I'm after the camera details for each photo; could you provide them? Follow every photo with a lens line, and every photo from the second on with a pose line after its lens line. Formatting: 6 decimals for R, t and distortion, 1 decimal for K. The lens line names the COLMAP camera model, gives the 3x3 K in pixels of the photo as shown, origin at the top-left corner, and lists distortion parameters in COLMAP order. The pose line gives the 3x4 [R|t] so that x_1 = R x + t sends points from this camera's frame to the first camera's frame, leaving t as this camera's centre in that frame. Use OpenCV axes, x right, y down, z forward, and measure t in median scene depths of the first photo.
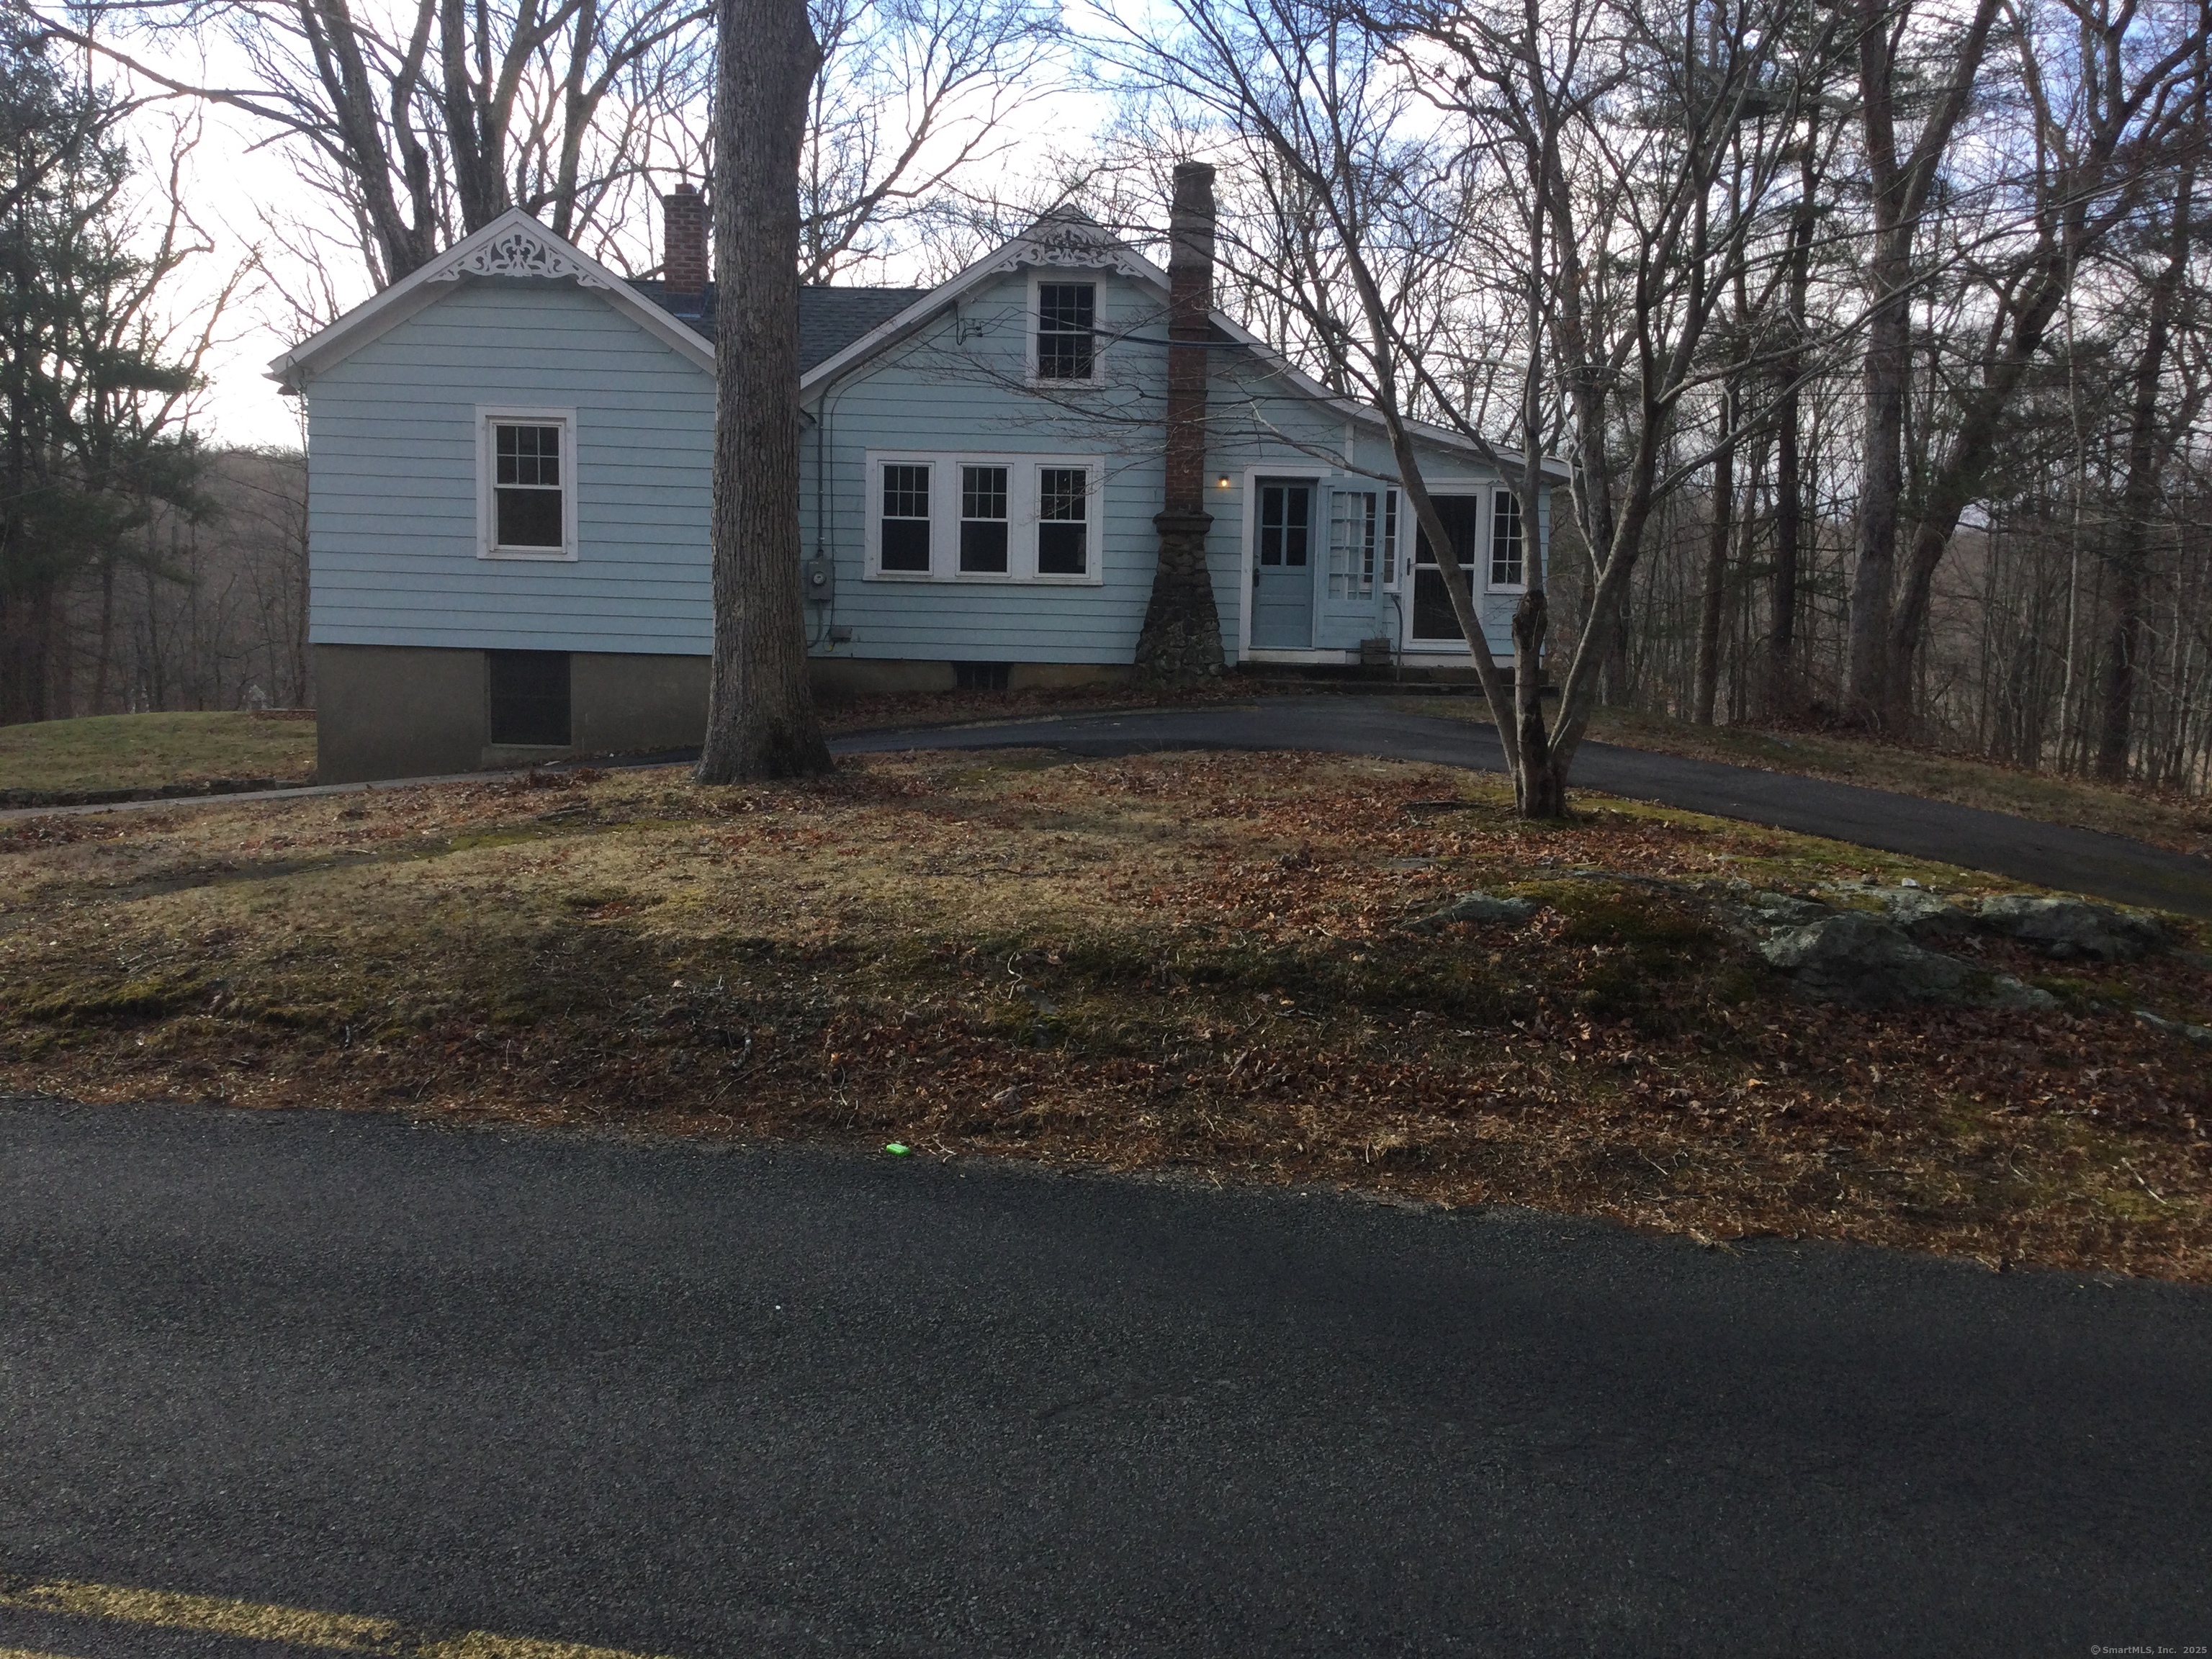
lens RADIAL K [[1975.3, 0, 1108.0], [0, 1975.3, 824.8], [0, 0, 1]] dist [0.147456, -0.257141]
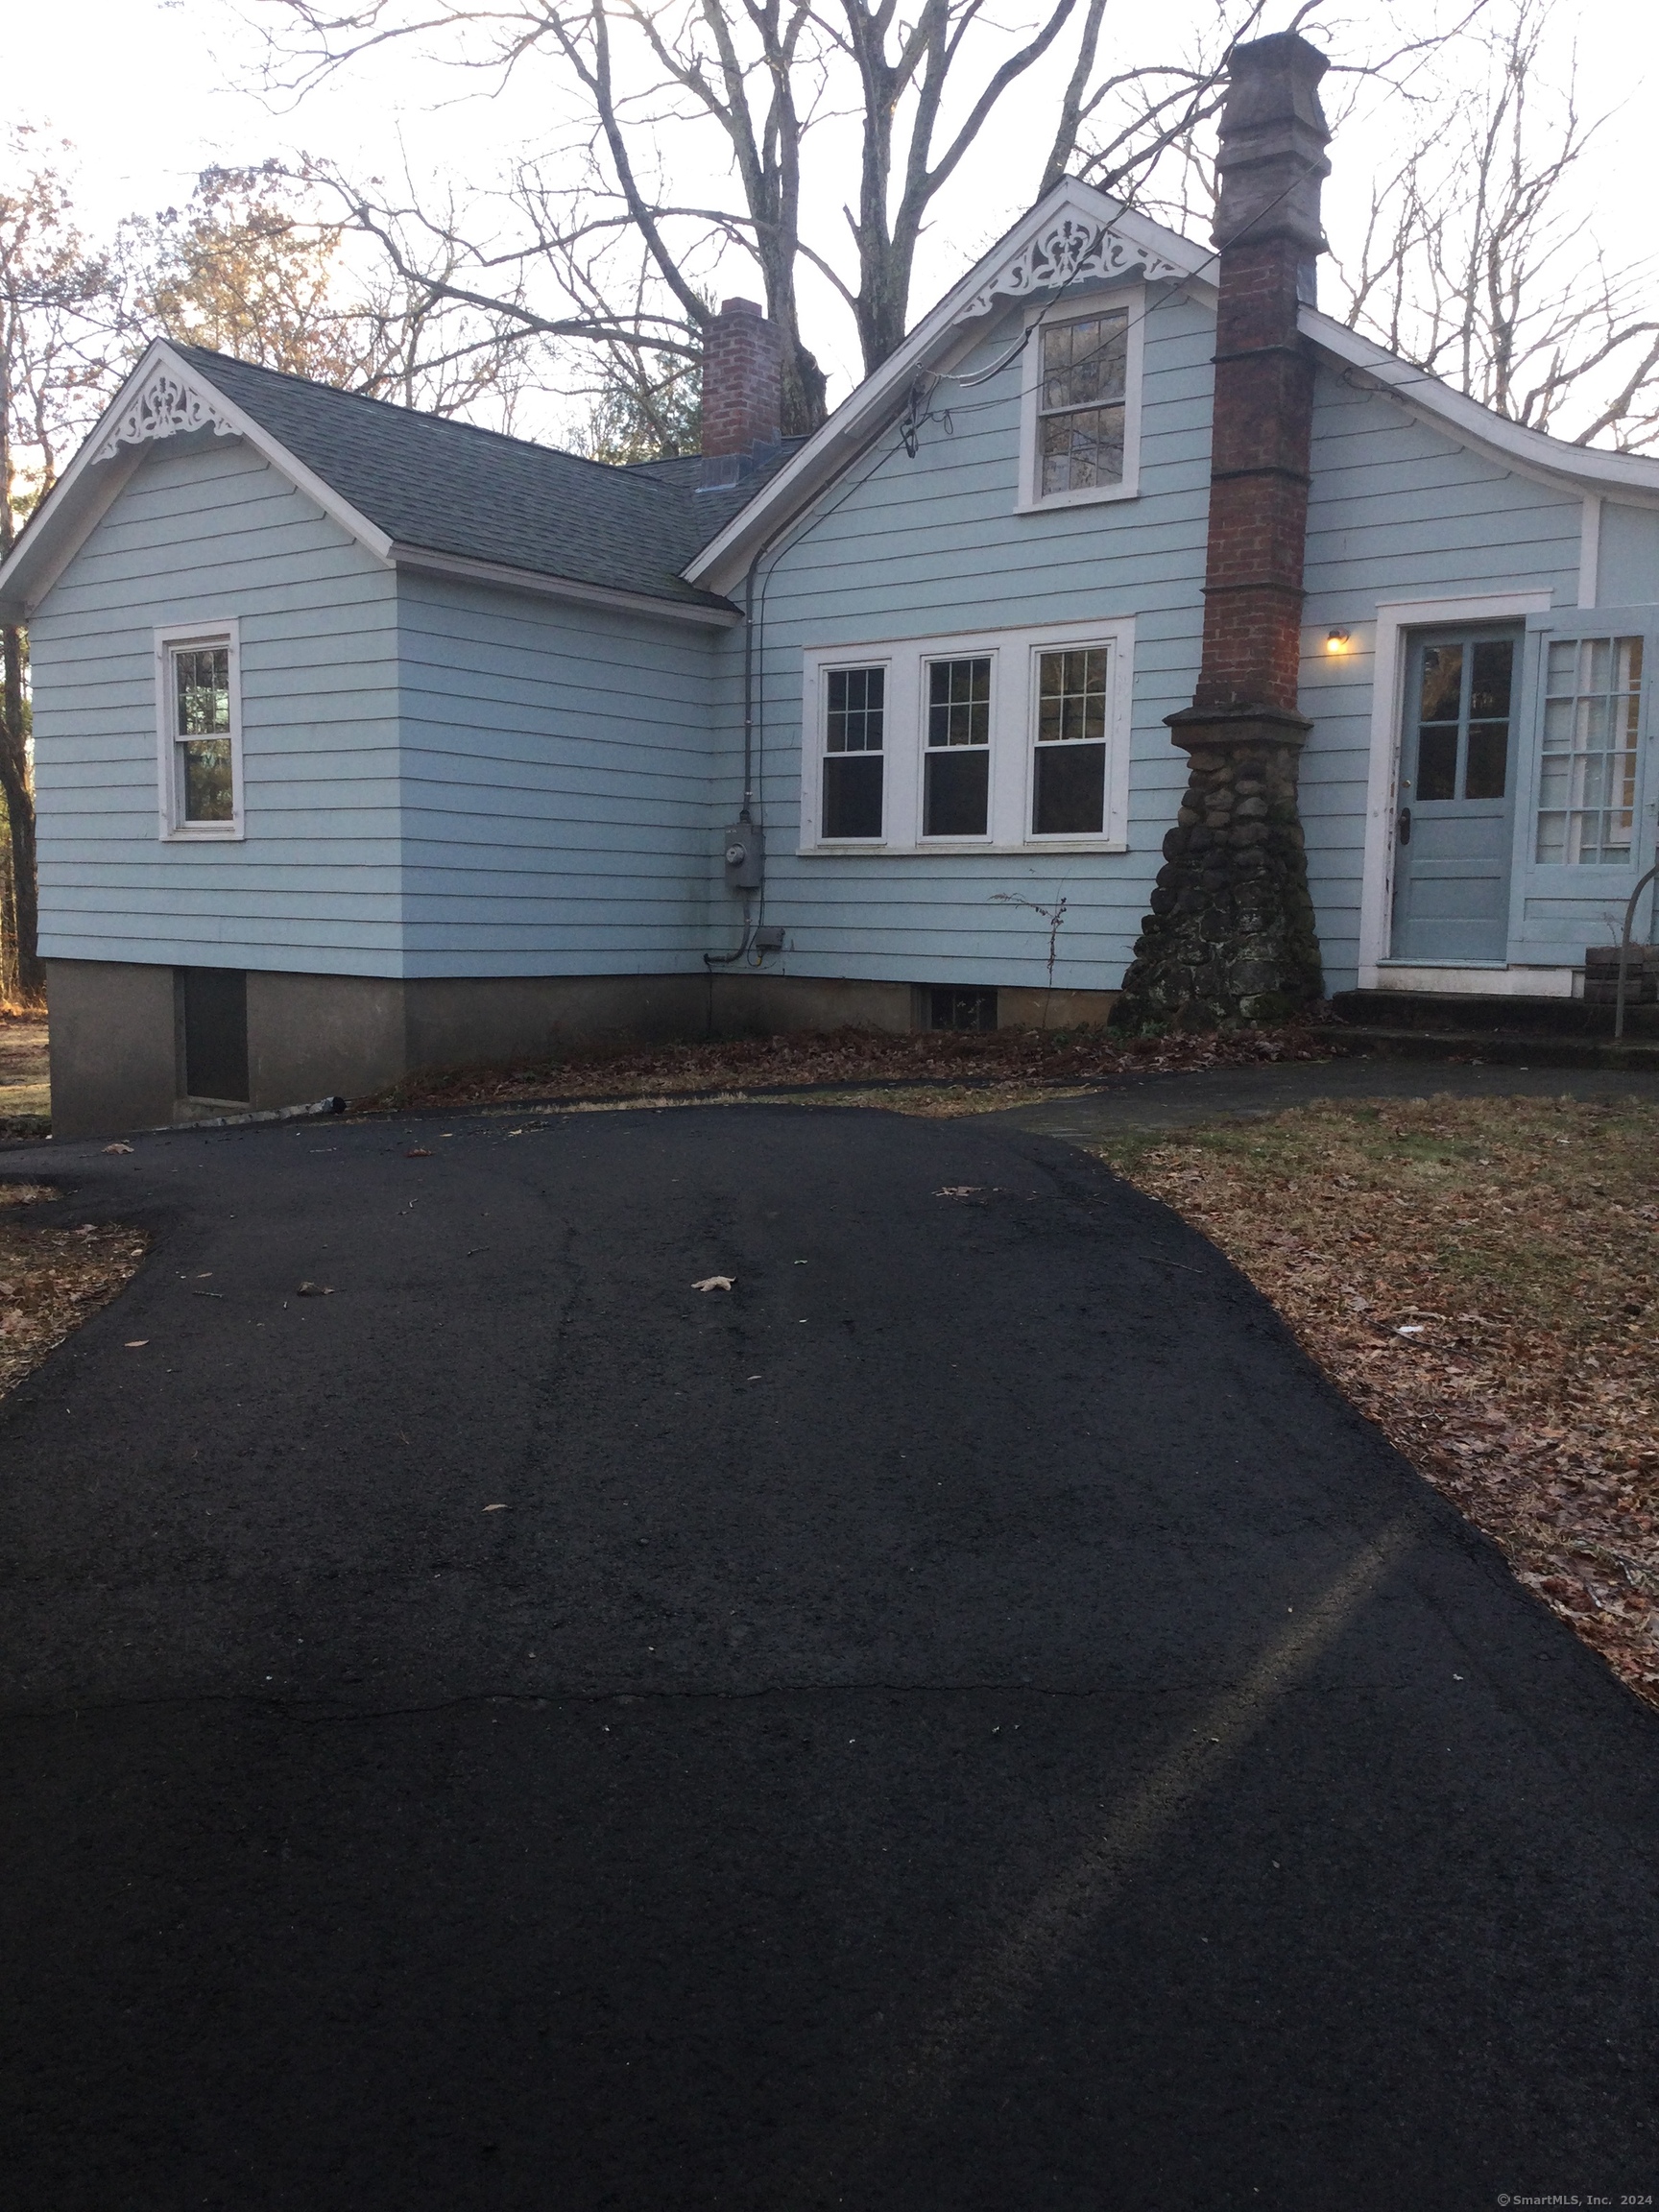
lens RADIAL K [[1975.3, 0, 829.5], [0, 1975.3, 1106.0], [0, 0, 1]] dist [0.147456, -0.257141]
pose [[0.777597, 0.050186, -0.626757, 0.287121], [-0.052704, 0.998504, 0.014565, -0.052444], [0.626551, 0.021707, 0.779078, 0.508816]]
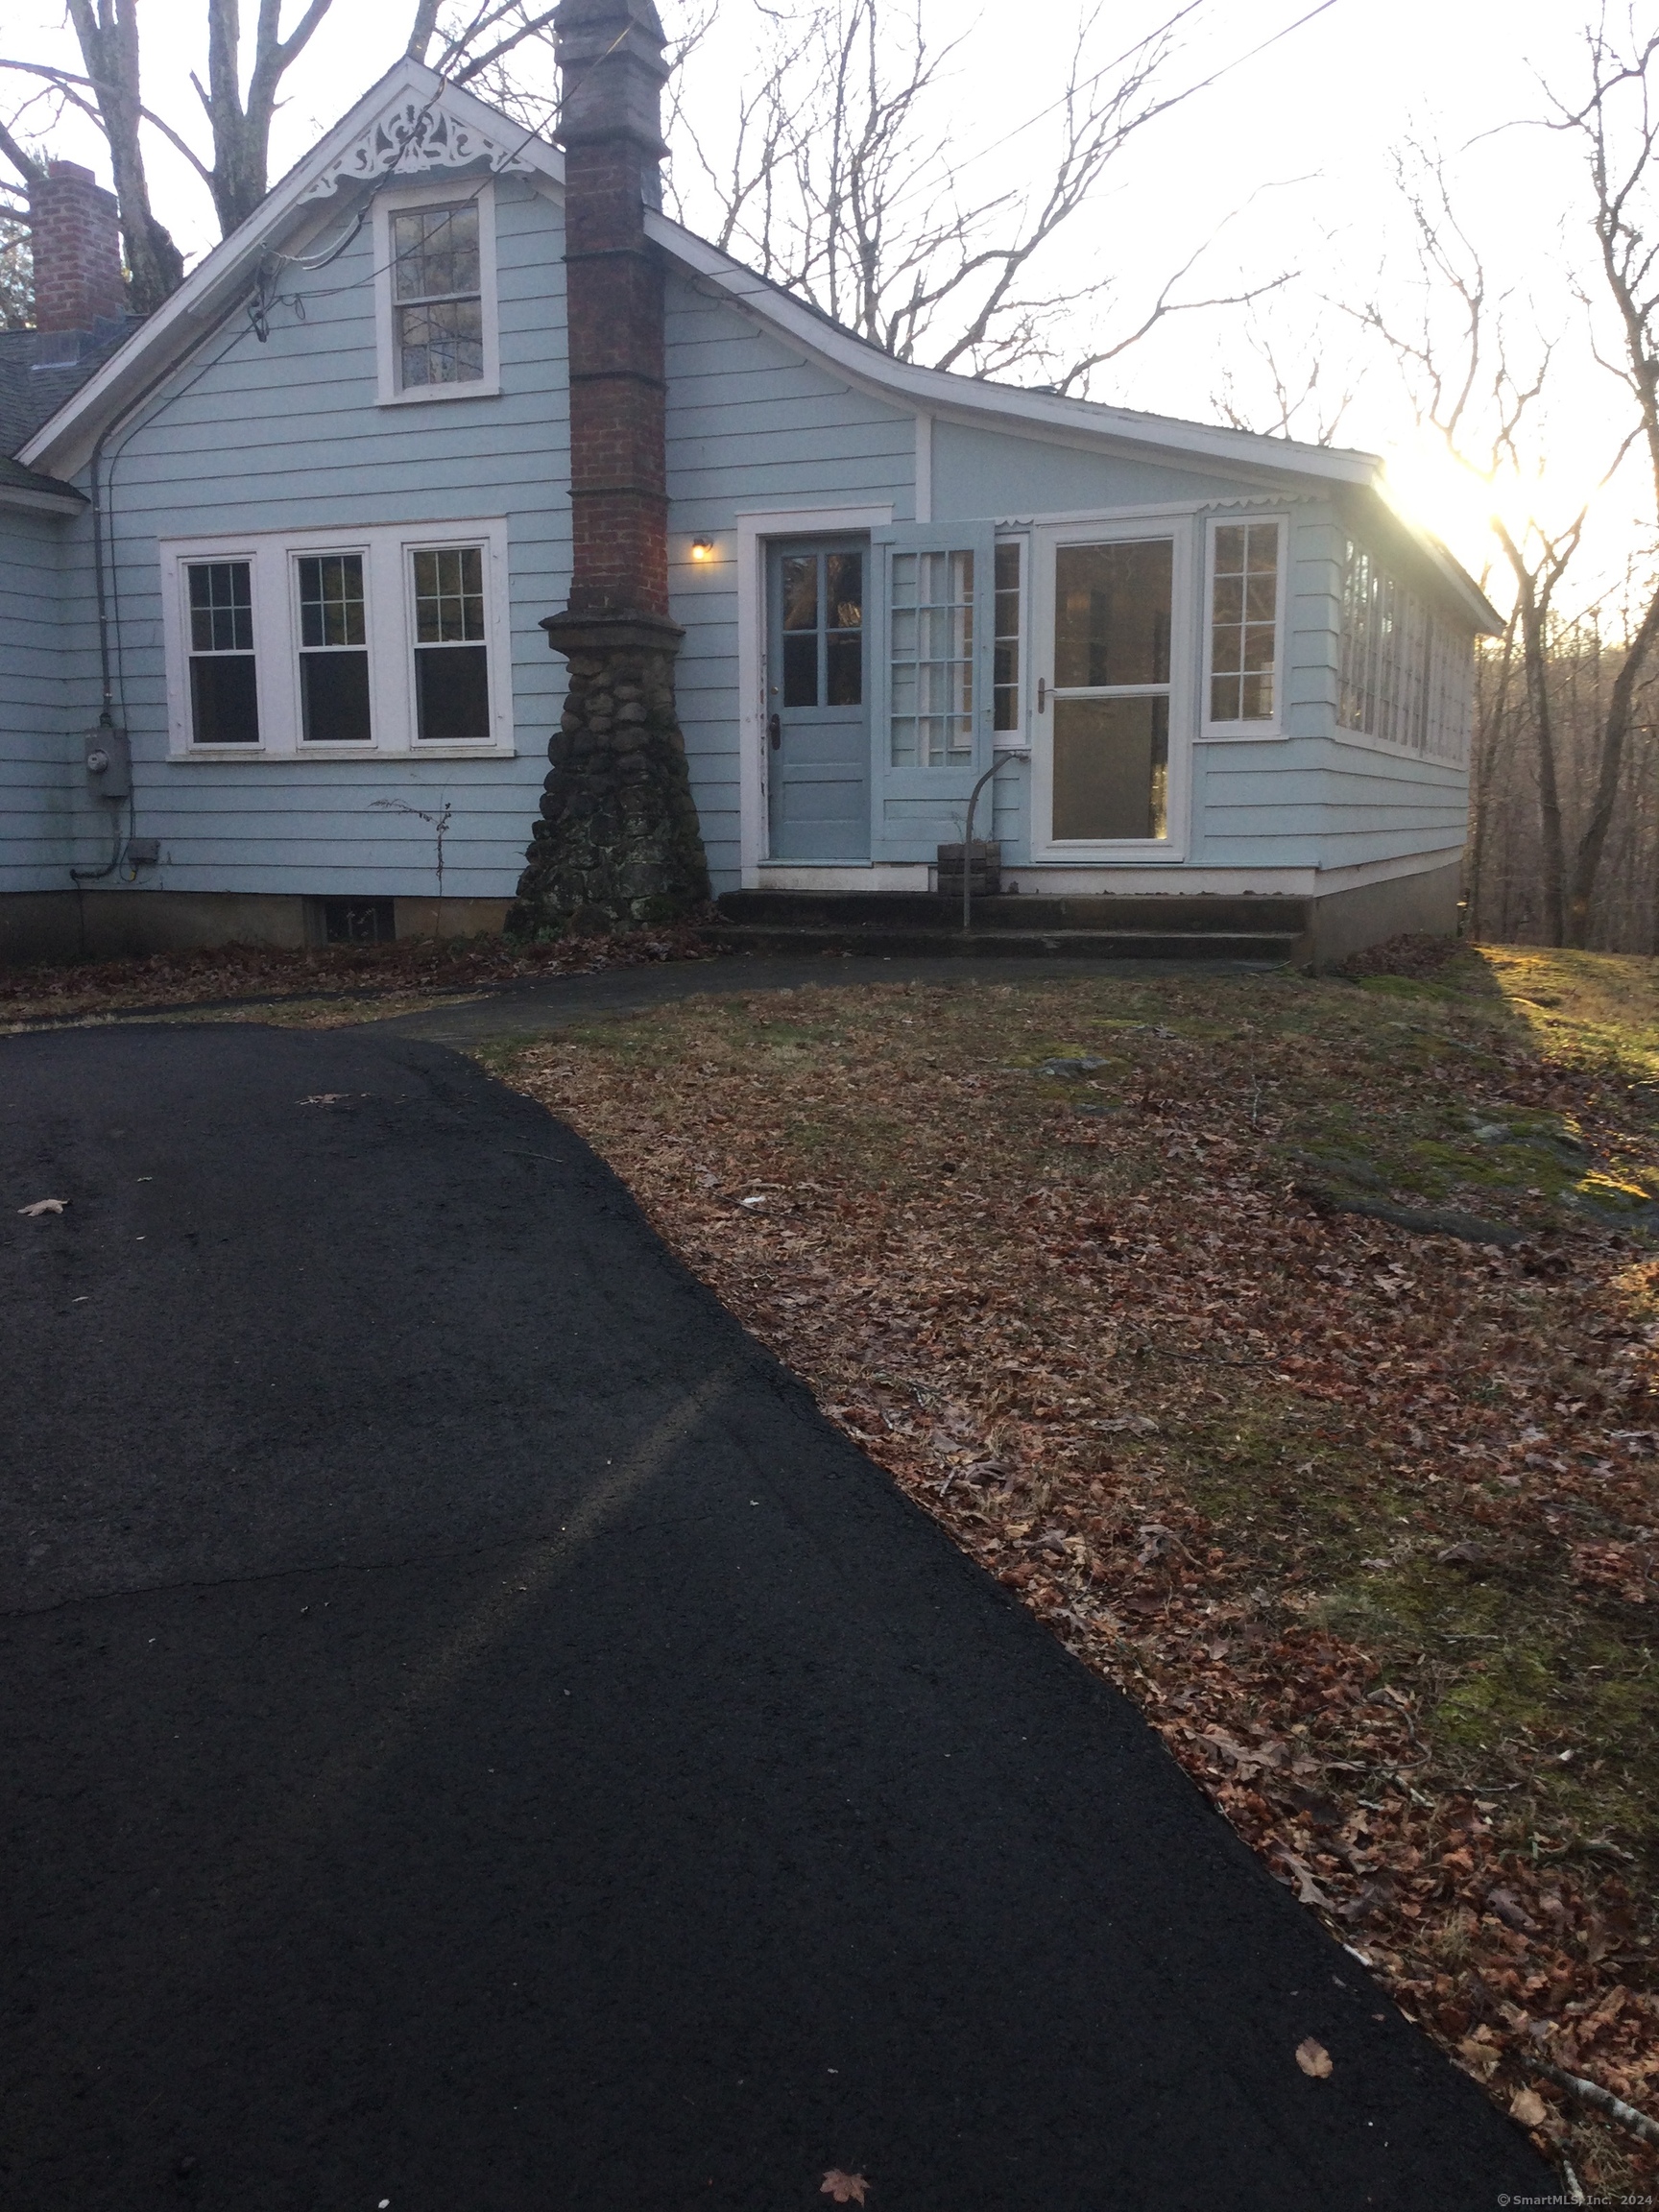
lens RADIAL K [[1967.2, 0, 827.0], [0, 1967.2, 1116.3], [0, 0, 1]] dist [0.149443, -0.270960]
pose [[0.921281, 0.028524, -0.387850, 0.298390], [-0.007744, 0.998454, 0.055035, -0.050624], [0.388821, -0.047699, 0.920078, 0.511525]]
